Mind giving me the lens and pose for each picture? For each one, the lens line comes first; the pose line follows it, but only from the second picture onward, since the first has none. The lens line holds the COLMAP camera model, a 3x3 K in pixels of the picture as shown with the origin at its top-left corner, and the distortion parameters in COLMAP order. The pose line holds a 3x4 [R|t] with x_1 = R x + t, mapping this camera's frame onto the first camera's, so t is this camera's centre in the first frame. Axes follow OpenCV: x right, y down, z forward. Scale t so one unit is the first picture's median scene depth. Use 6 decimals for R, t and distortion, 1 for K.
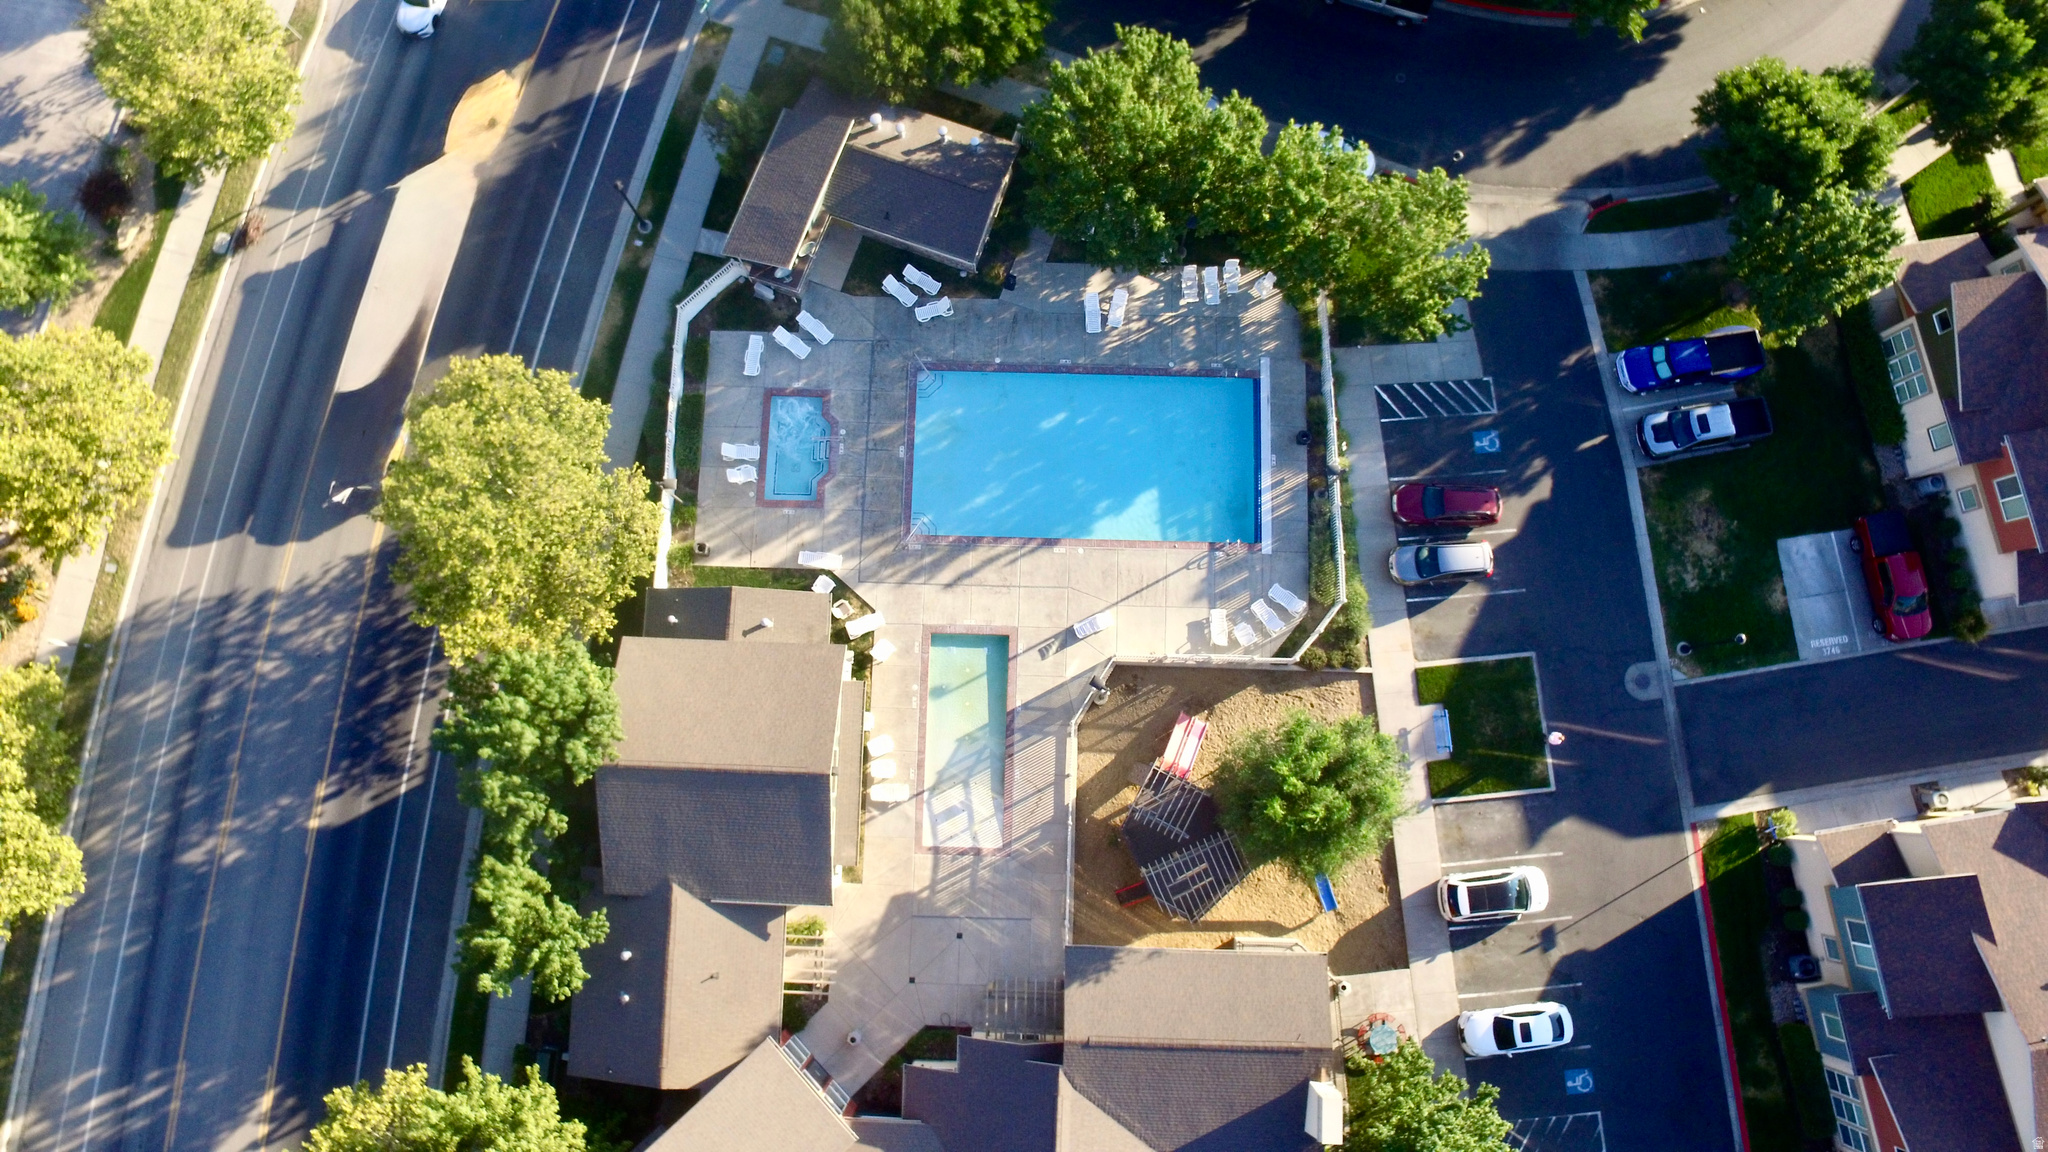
lens RADIAL K [[1384.3, 0, 964.1], [0, 1384.3, 573.3], [0, 0, 1]] dist [-0.115090, 0.082557]
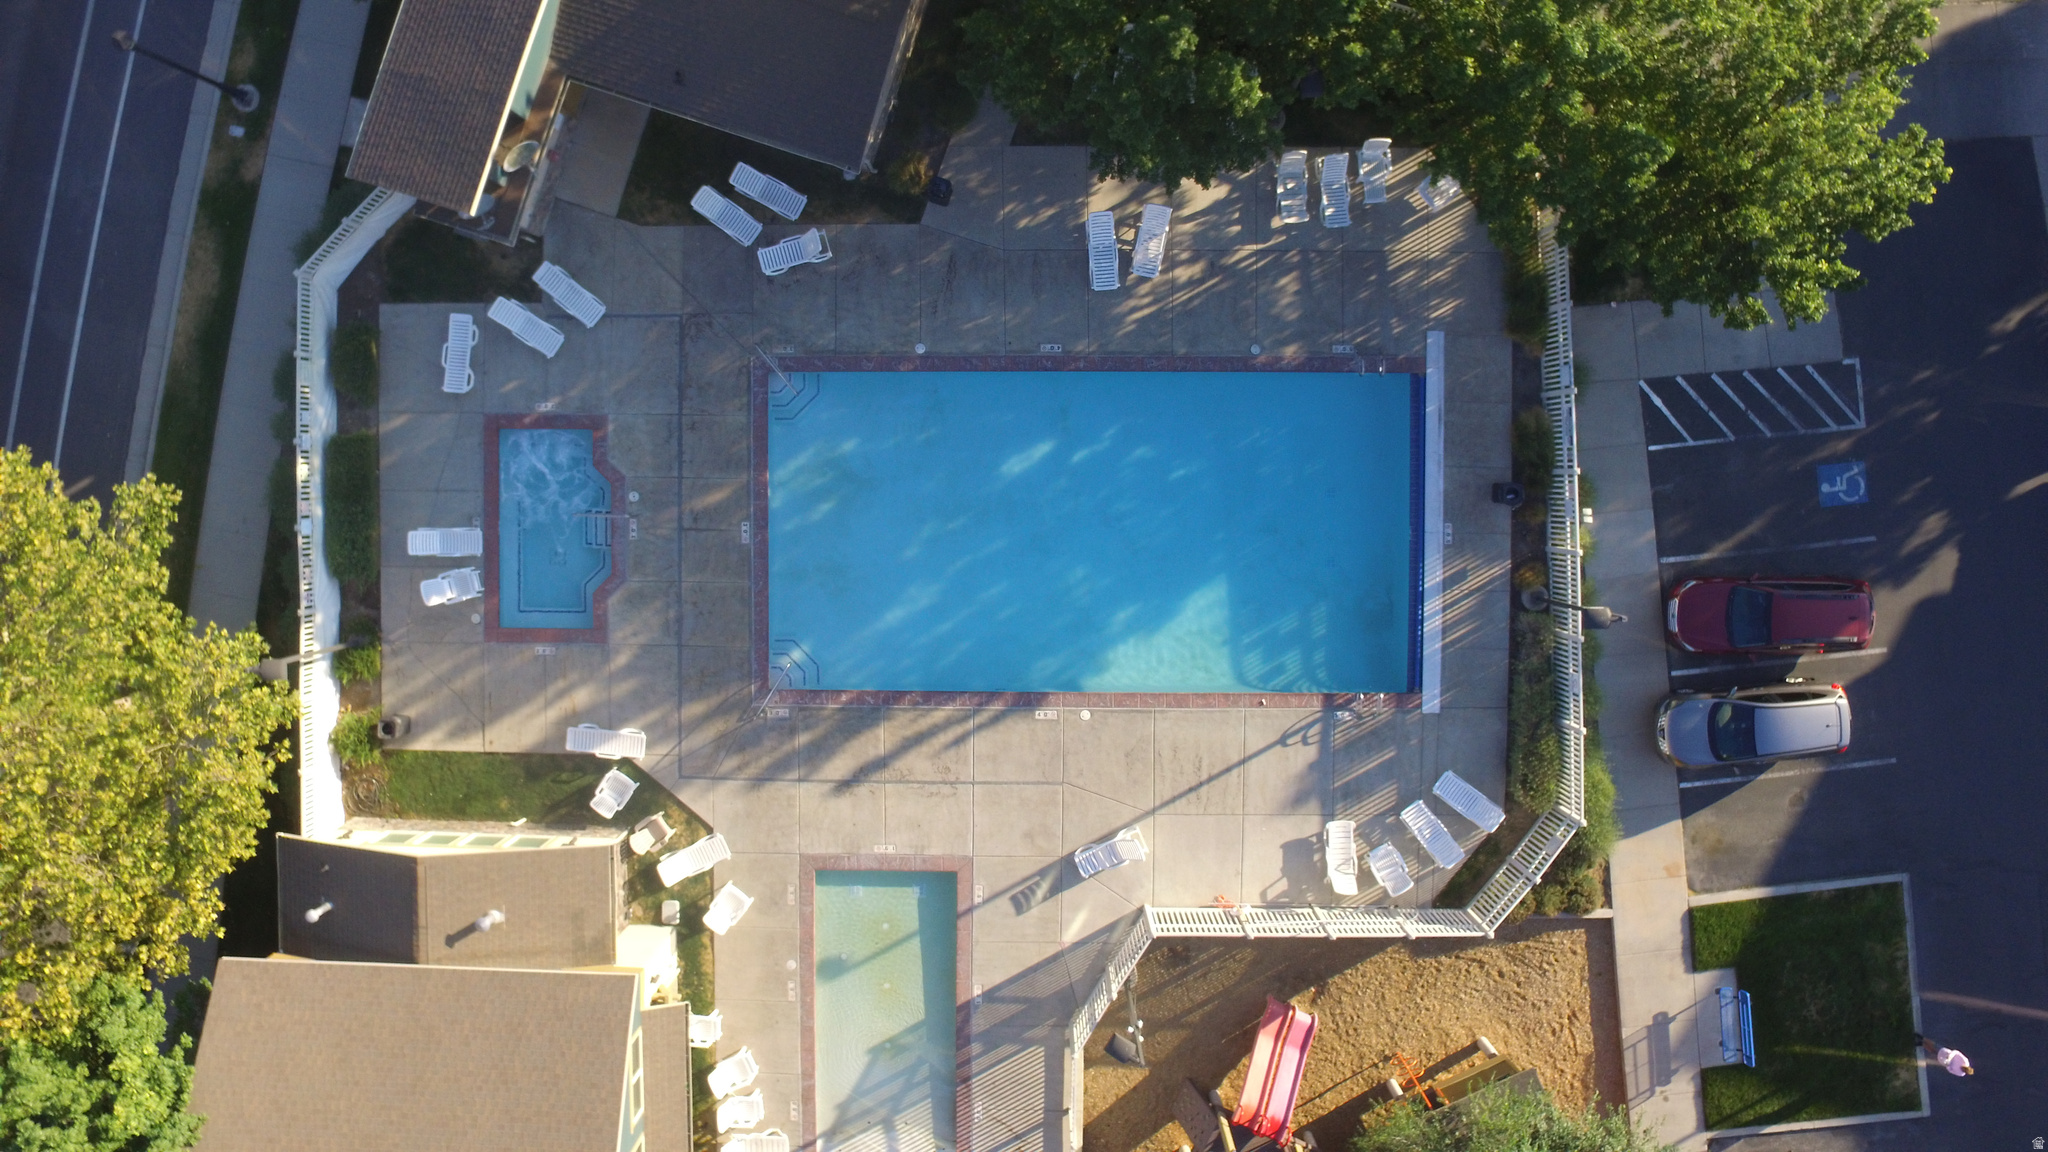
lens RADIAL K [[1384.3, 0, 964.1], [0, 1384.3, 573.3], [0, 0, 1]] dist [-0.115090, 0.082557]
pose [[0.999489, -0.031957, -0.000252, 0.038909], [0.031376, 0.979752, 0.197739, -0.176830], [-0.006073, -0.197646, 0.980255, 0.482799]]
